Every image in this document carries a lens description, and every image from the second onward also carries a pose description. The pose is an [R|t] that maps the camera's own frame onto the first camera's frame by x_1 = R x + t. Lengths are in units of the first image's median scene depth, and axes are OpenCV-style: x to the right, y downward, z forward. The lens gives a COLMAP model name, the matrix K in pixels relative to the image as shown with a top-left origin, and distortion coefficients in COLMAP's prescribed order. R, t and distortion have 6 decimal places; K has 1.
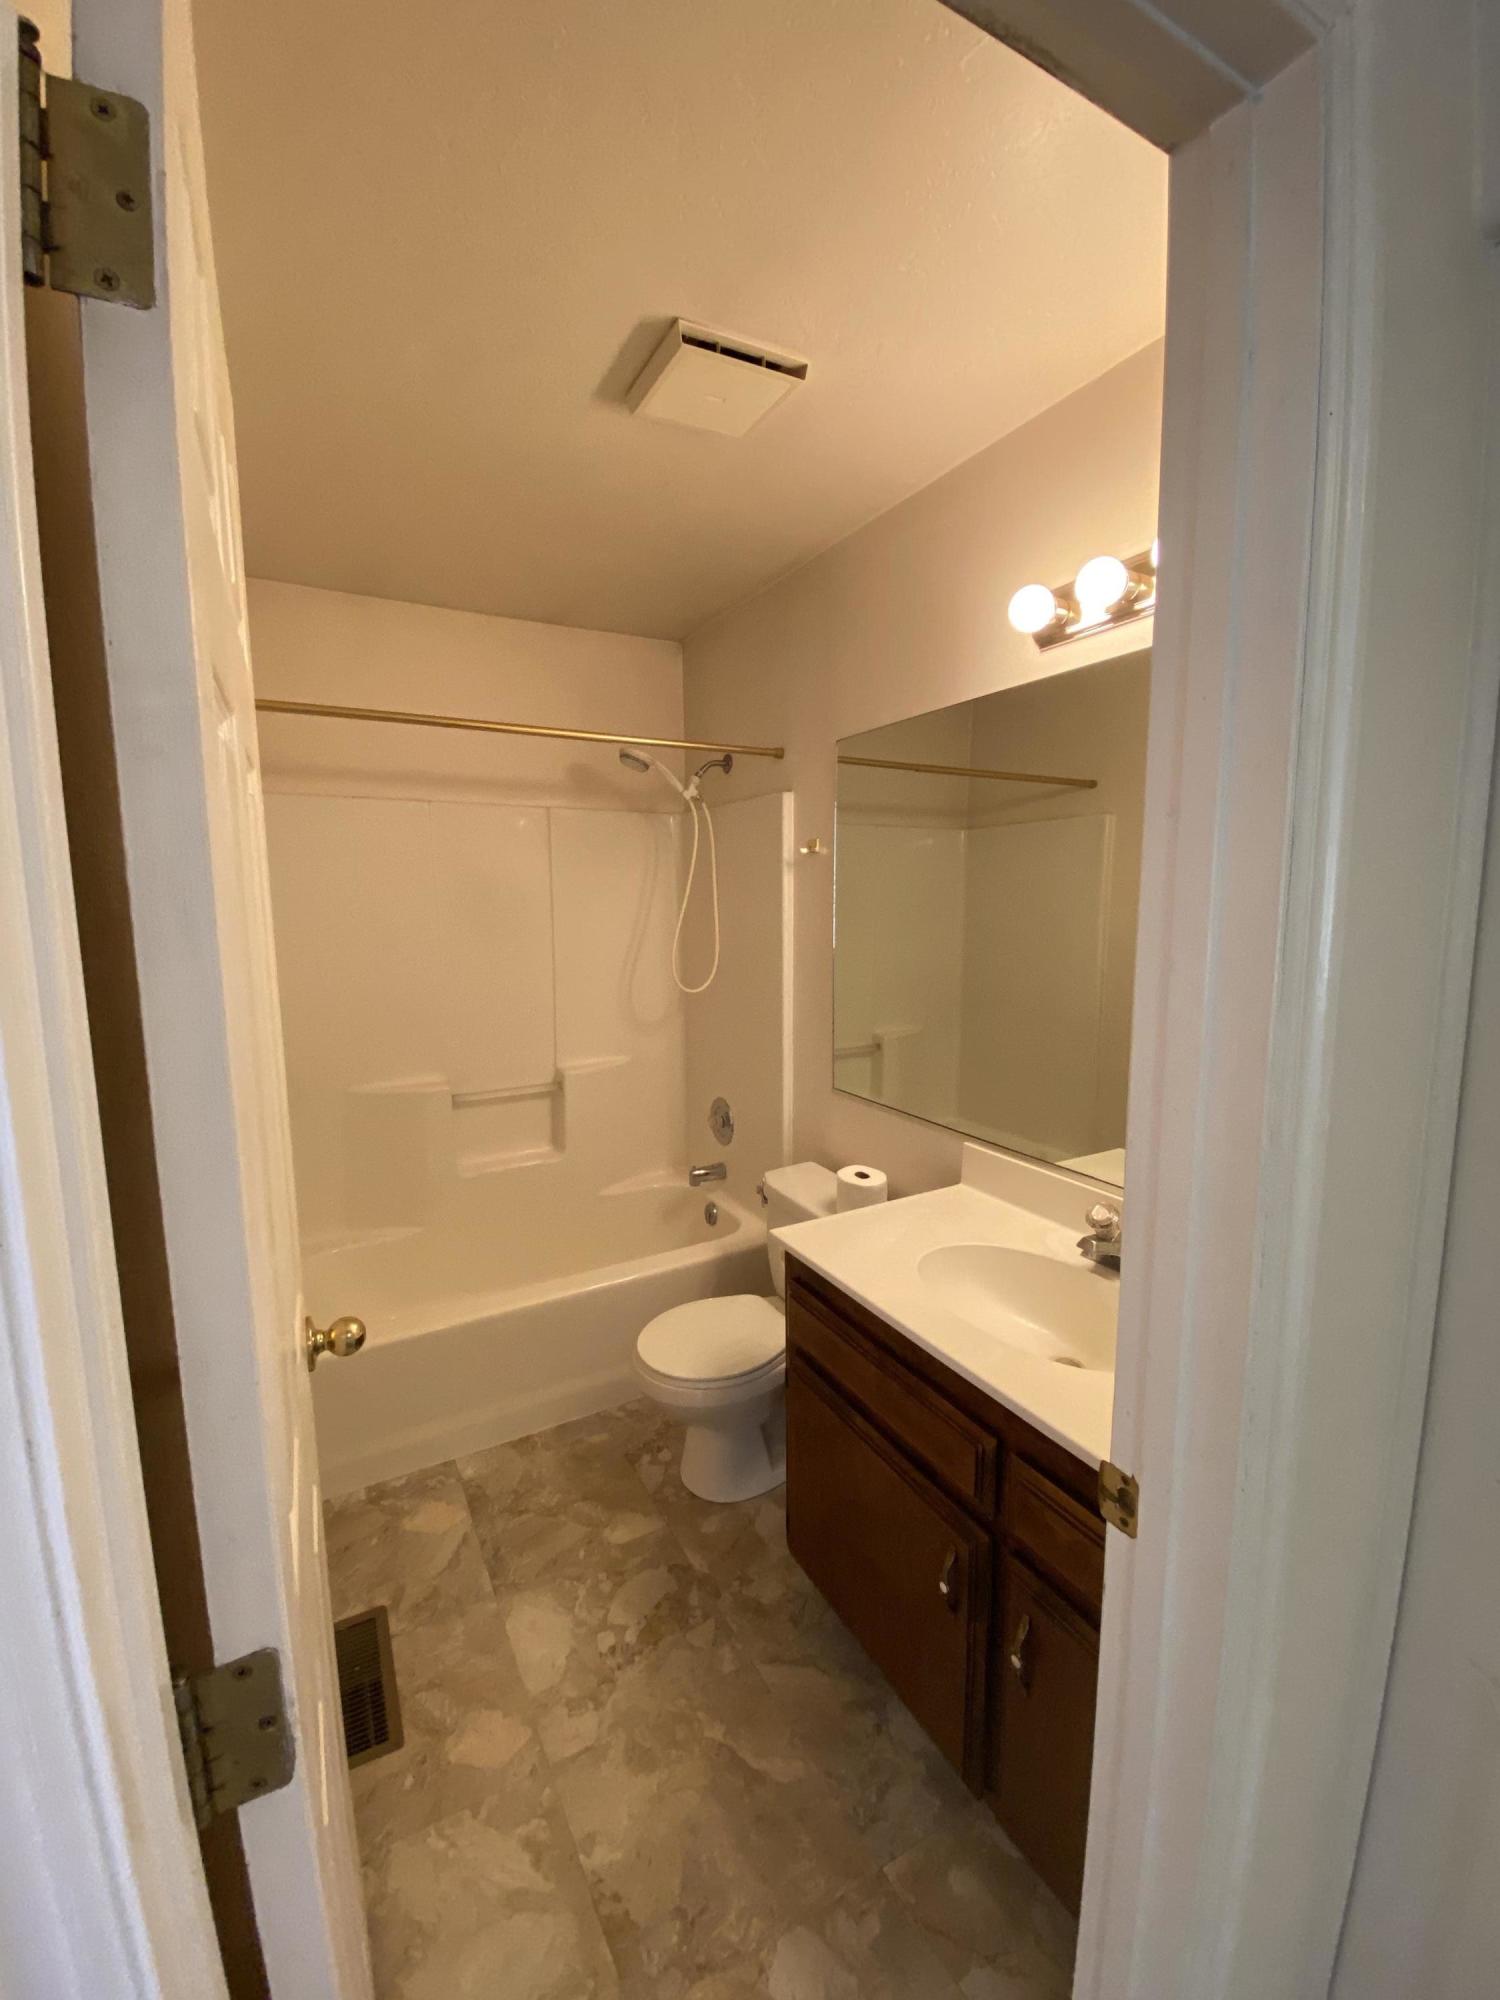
lens RADIAL K [[814.9, 0, 750.3], [0, 814.9, 1007.6], [0, 0, 1]] dist [0.017972, -0.018985]
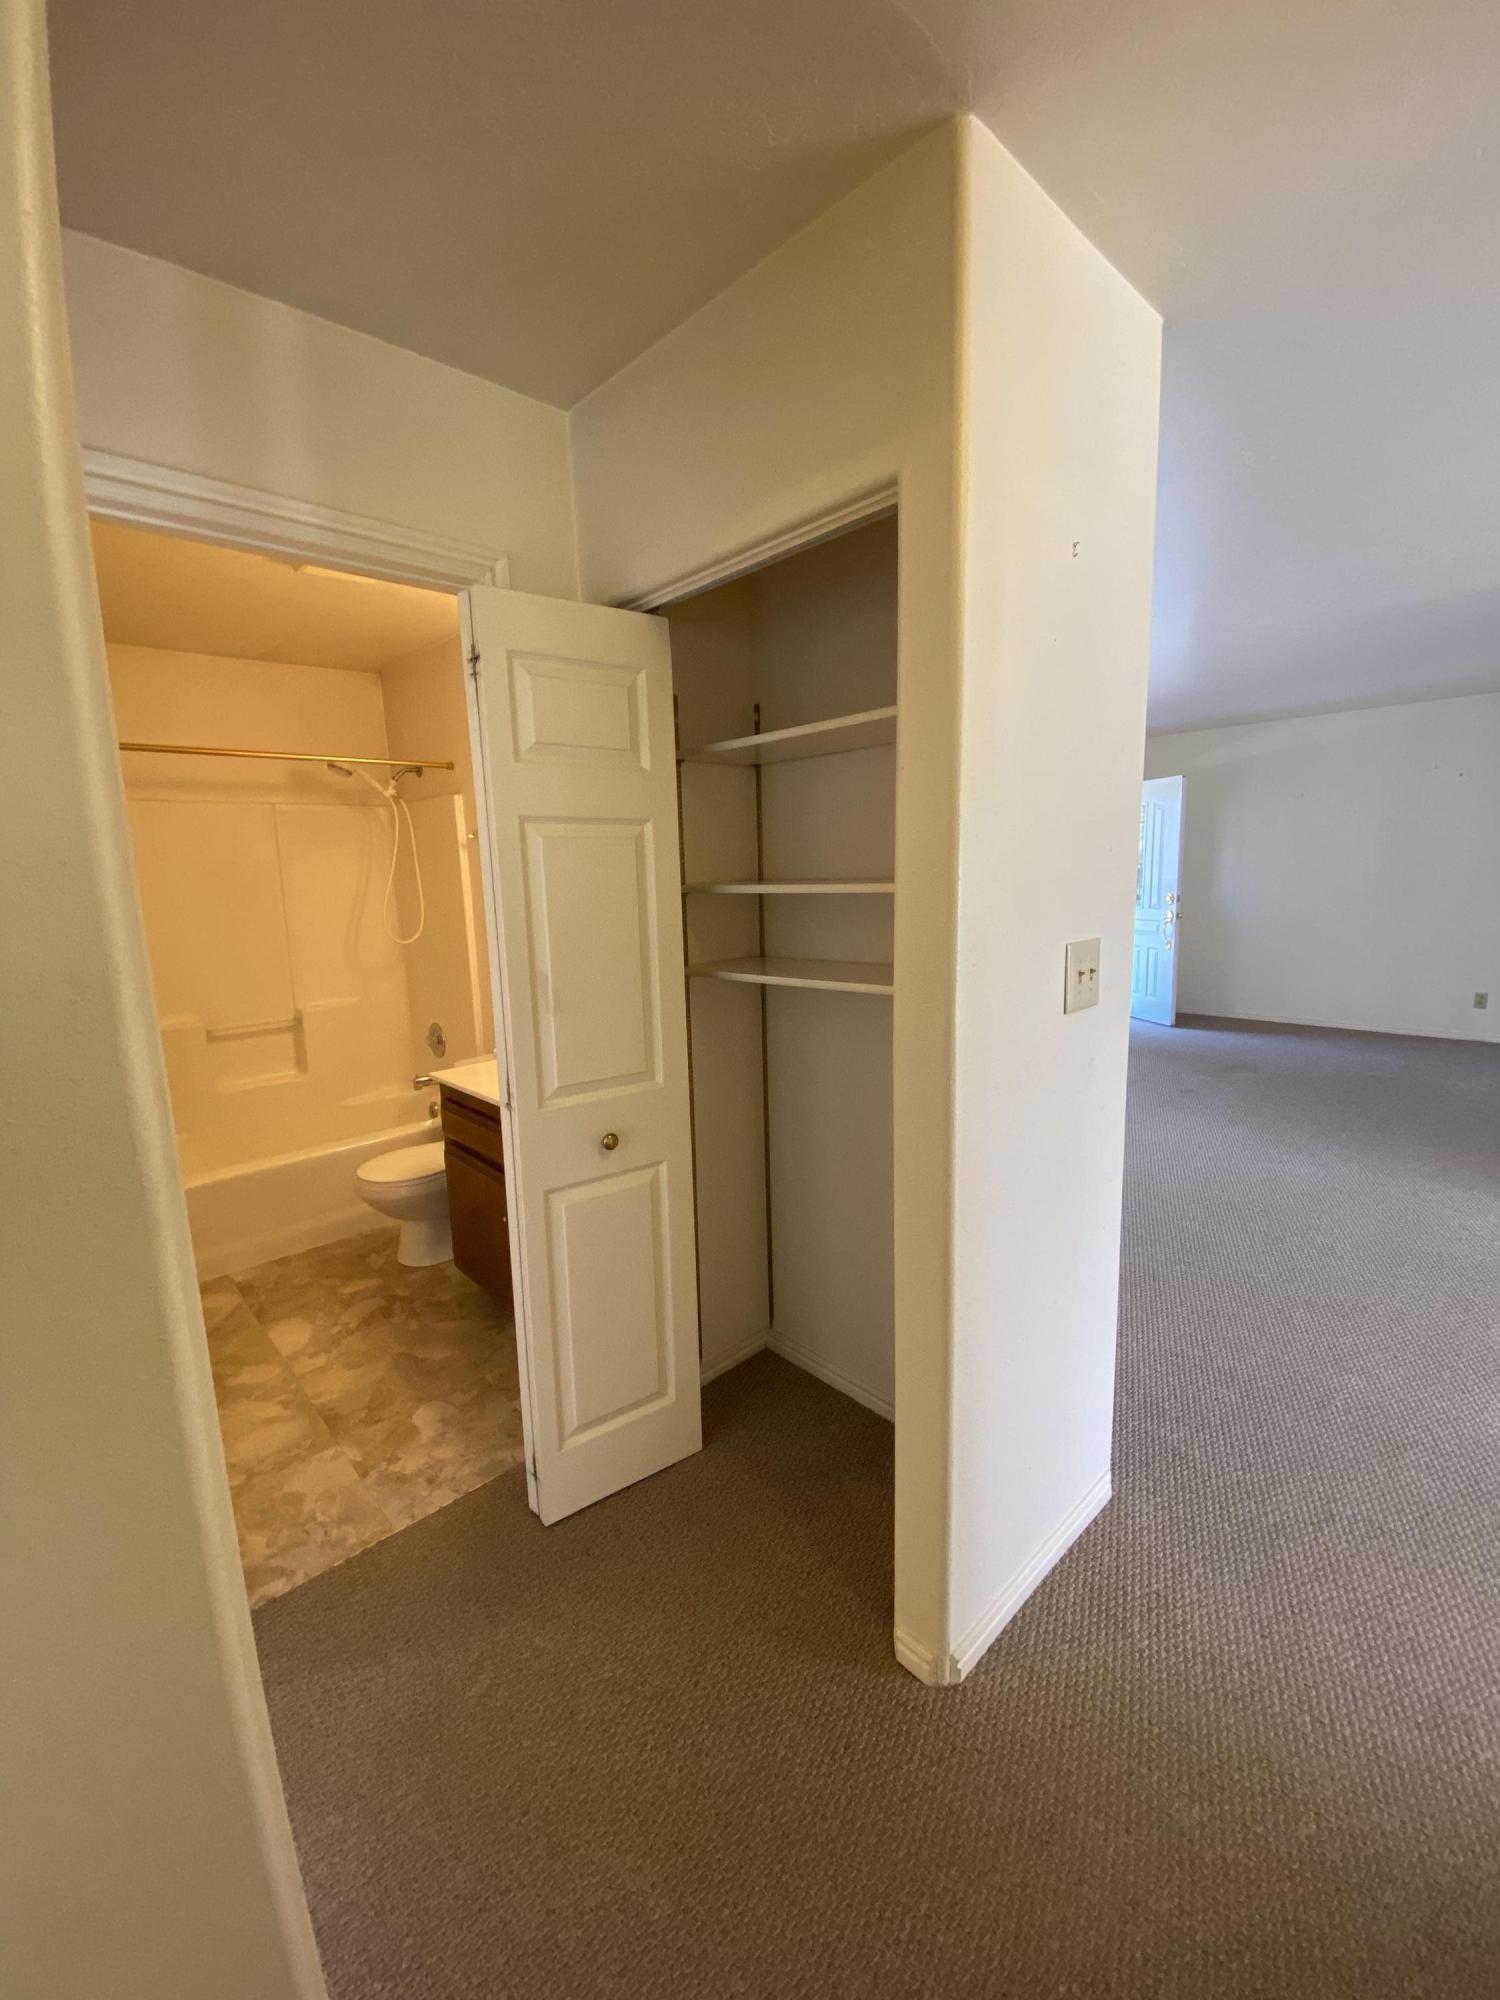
lens RADIAL K [[814.9, 0, 750.3], [0, 814.9, 1007.6], [0, 0, 1]] dist [0.017972, -0.018985]
pose [[0.971163, -0.068520, 0.228359, 0.244318], [0.060829, 0.997324, 0.040559, 0.095440], [-0.230527, -0.025499, 0.972732, -0.625656]]
